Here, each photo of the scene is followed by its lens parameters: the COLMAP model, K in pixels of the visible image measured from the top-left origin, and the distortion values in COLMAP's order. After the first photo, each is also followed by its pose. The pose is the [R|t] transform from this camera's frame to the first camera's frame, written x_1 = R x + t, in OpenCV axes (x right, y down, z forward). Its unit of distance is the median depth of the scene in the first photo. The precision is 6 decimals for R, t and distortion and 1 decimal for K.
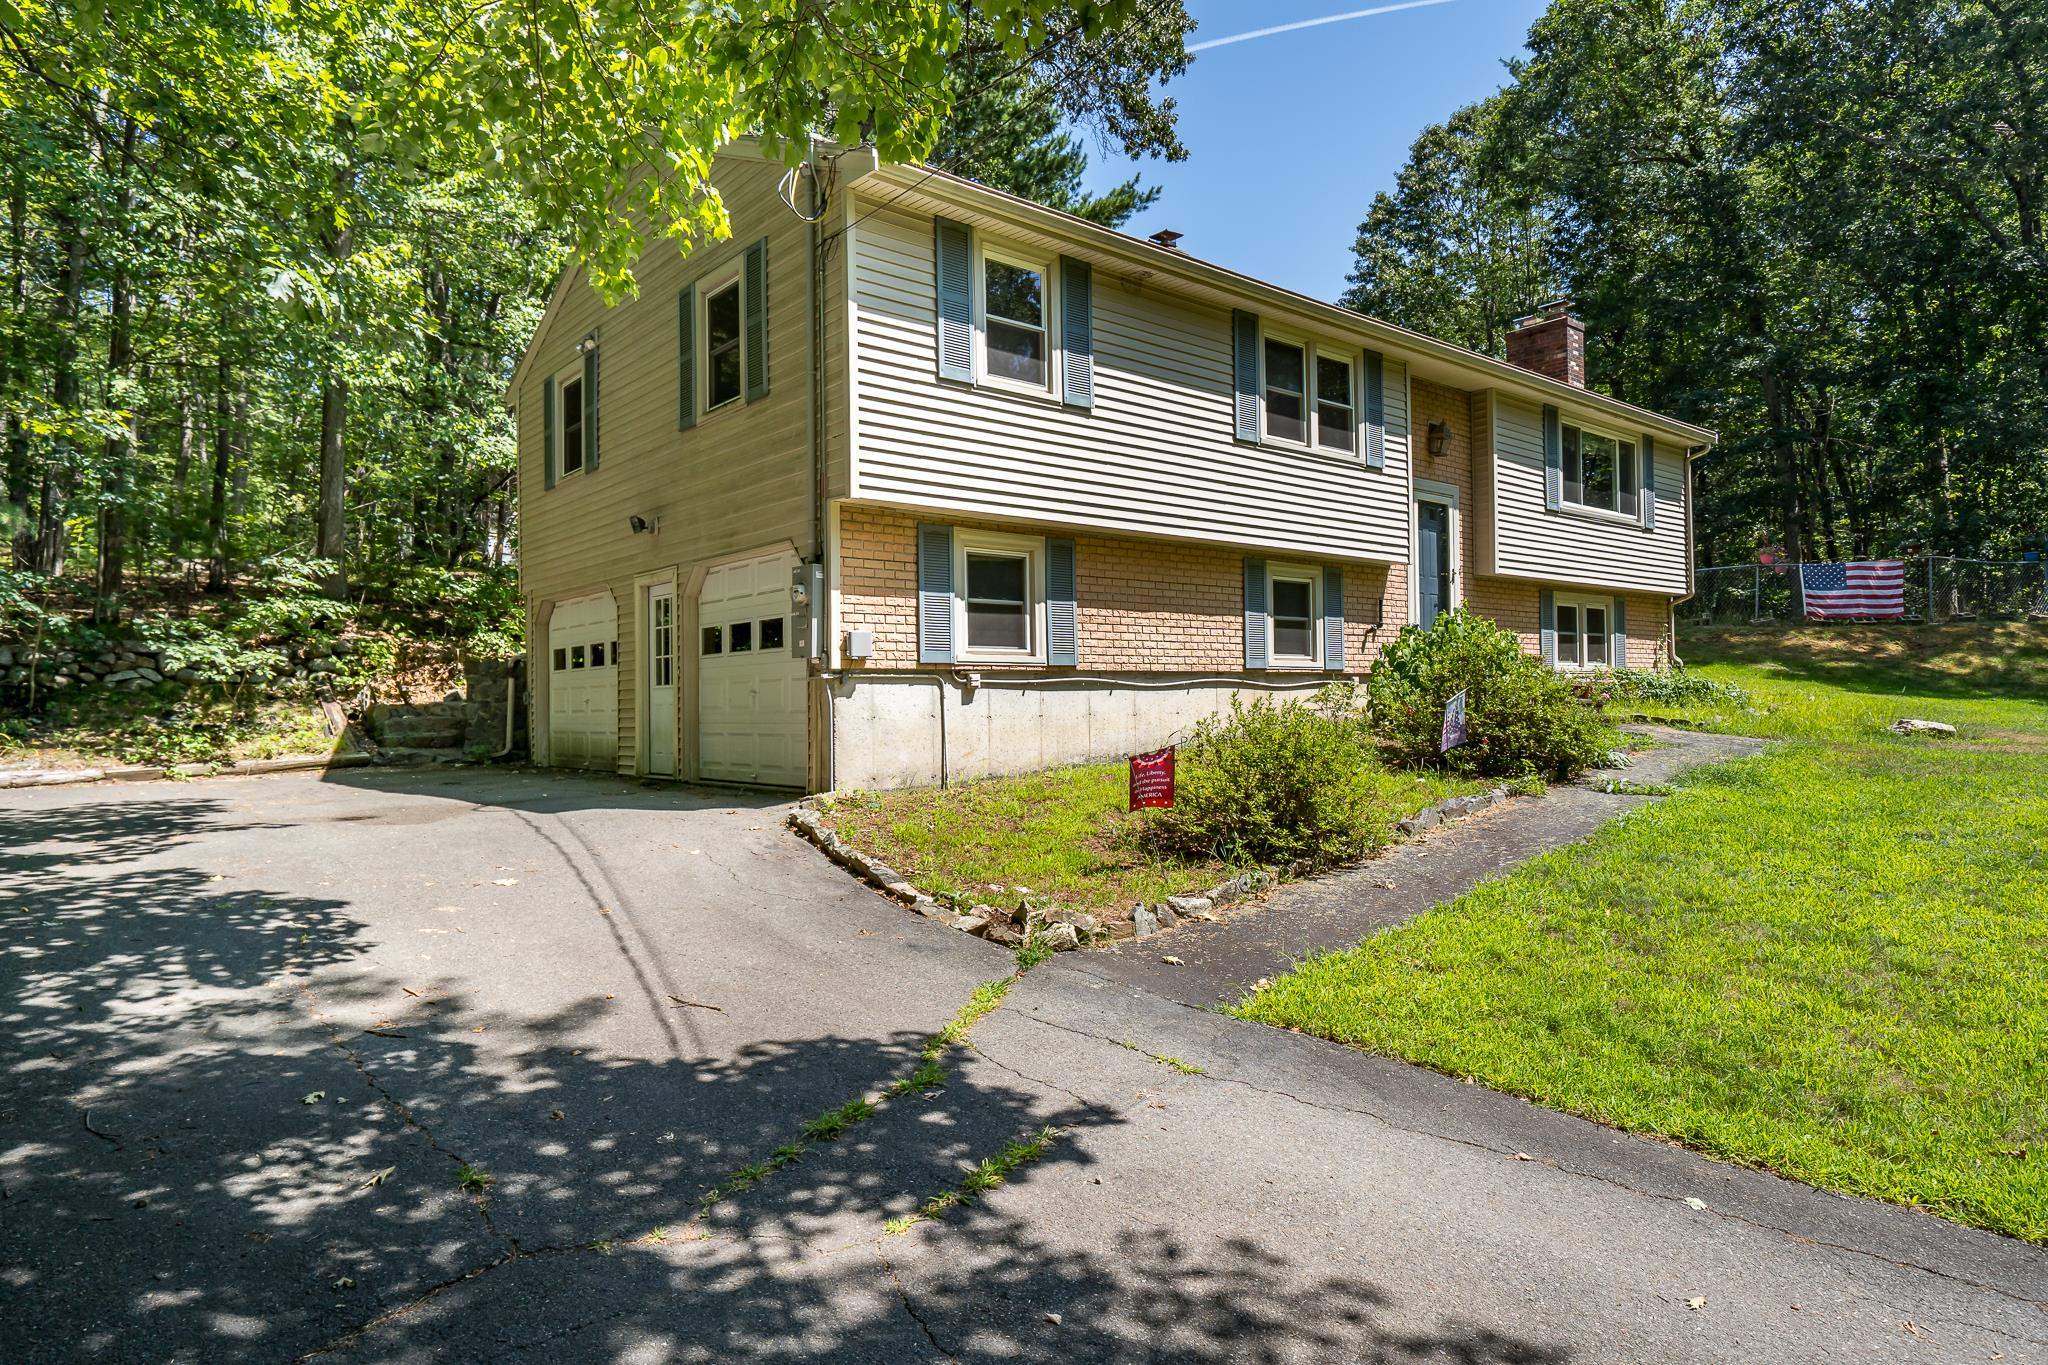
lens RADIAL K [[1210.0, 0, 1024.0], [0, 1210.0, 682.5], [0, 0, 1]] dist [0.001078, 0.000507]
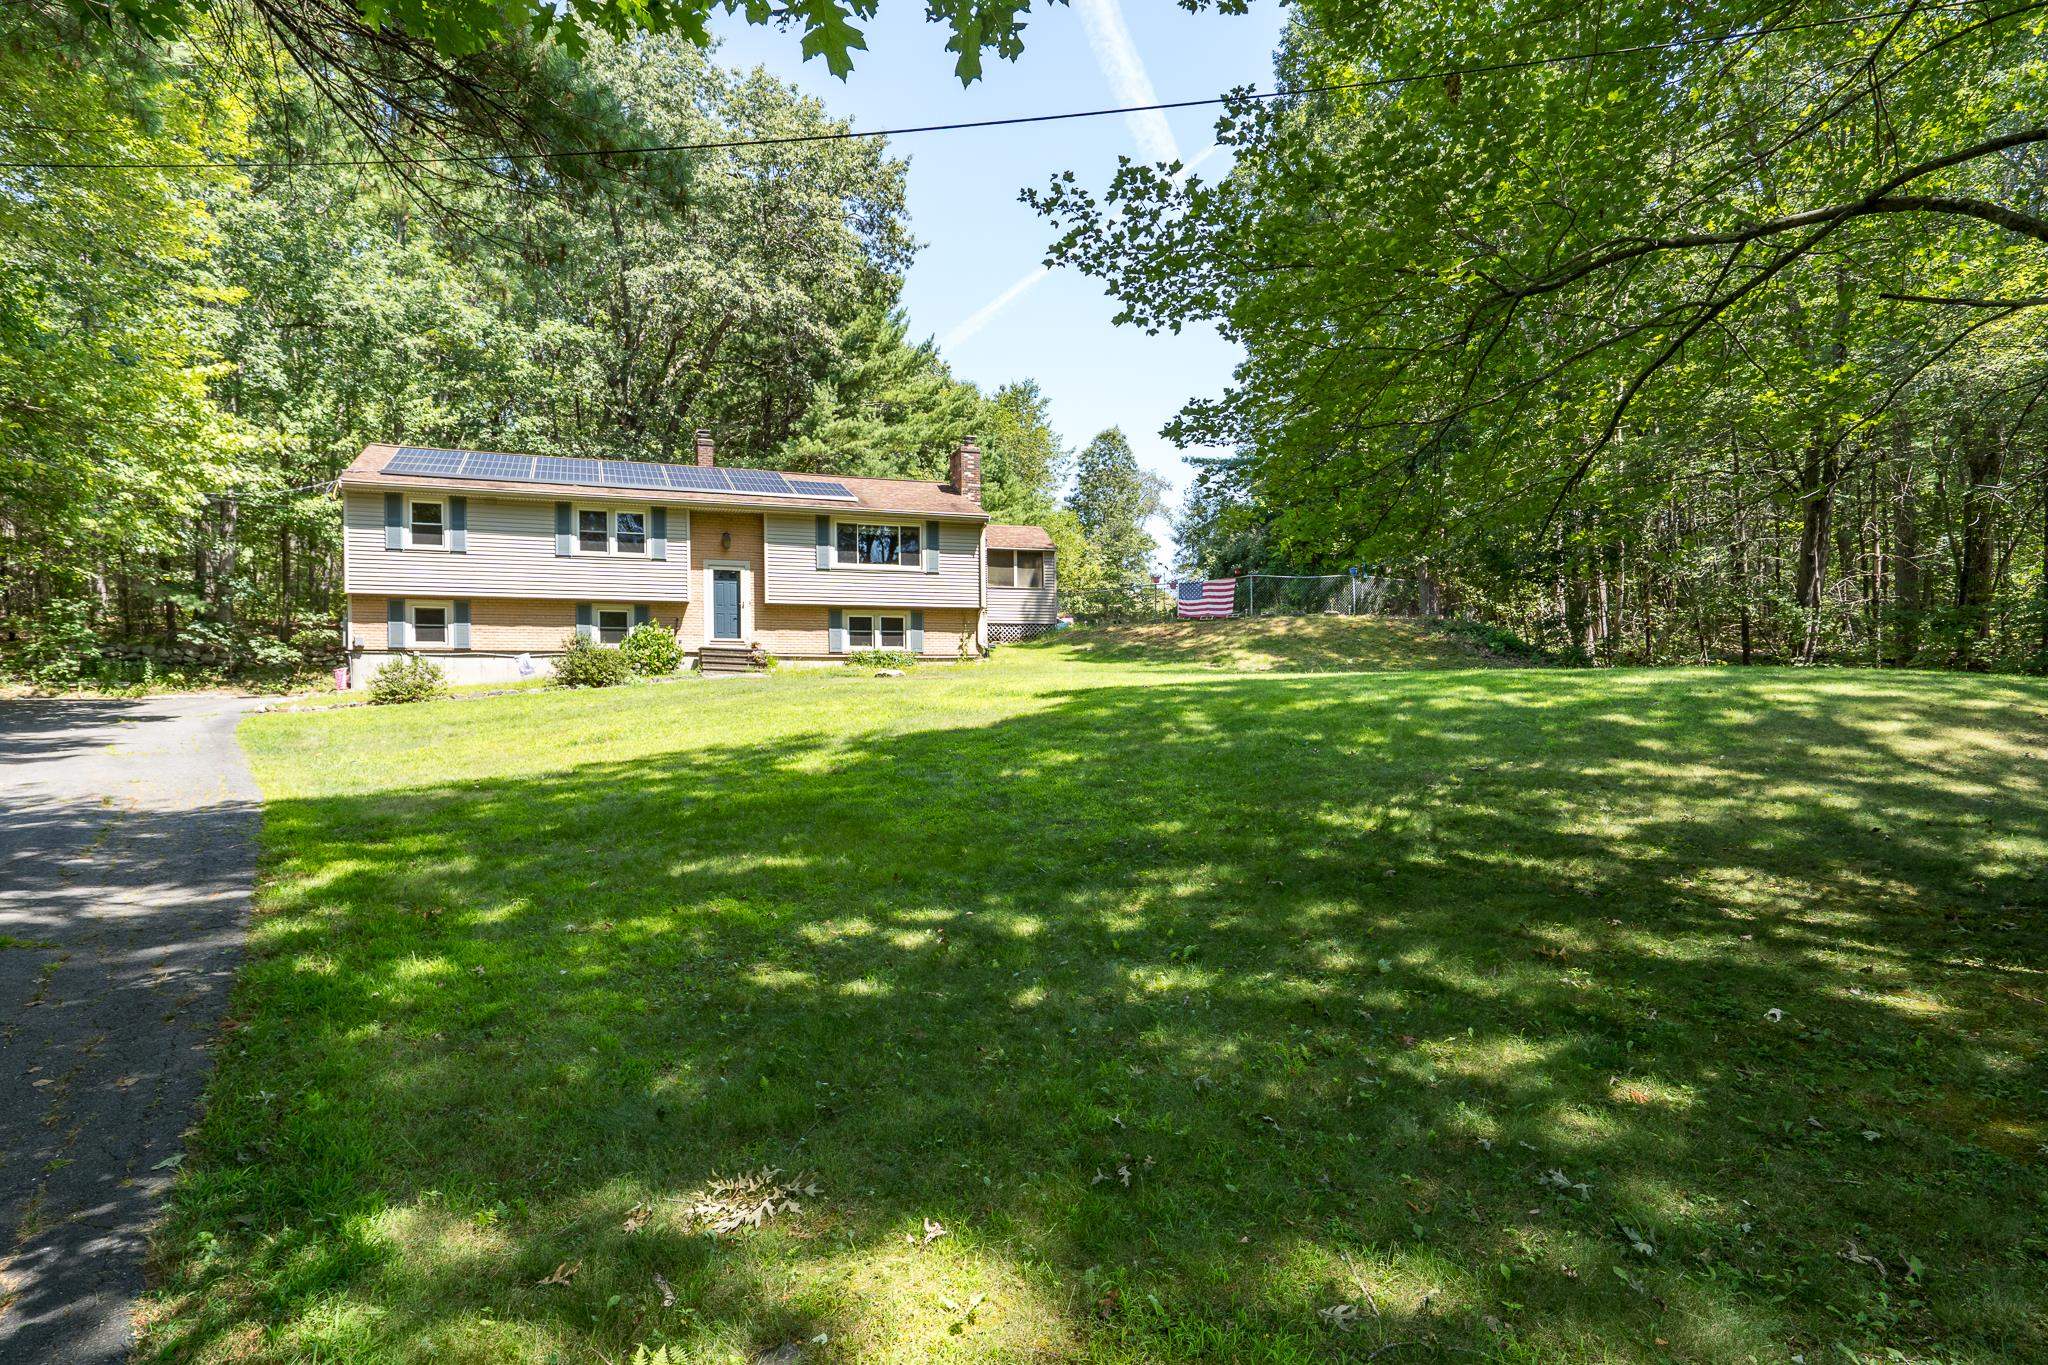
lens RADIAL K [[1088.2, 0, 994.2], [0, 1088.2, 724.2], [0, 0, 1]] dist [-0.001153, 0.000035]
pose [[0.939507, 0.001967, -0.342525, 1.937673], [0.007773, 0.999604, 0.027061, 0.097057], [0.342442, -0.028086, 0.939119, -0.845782]]
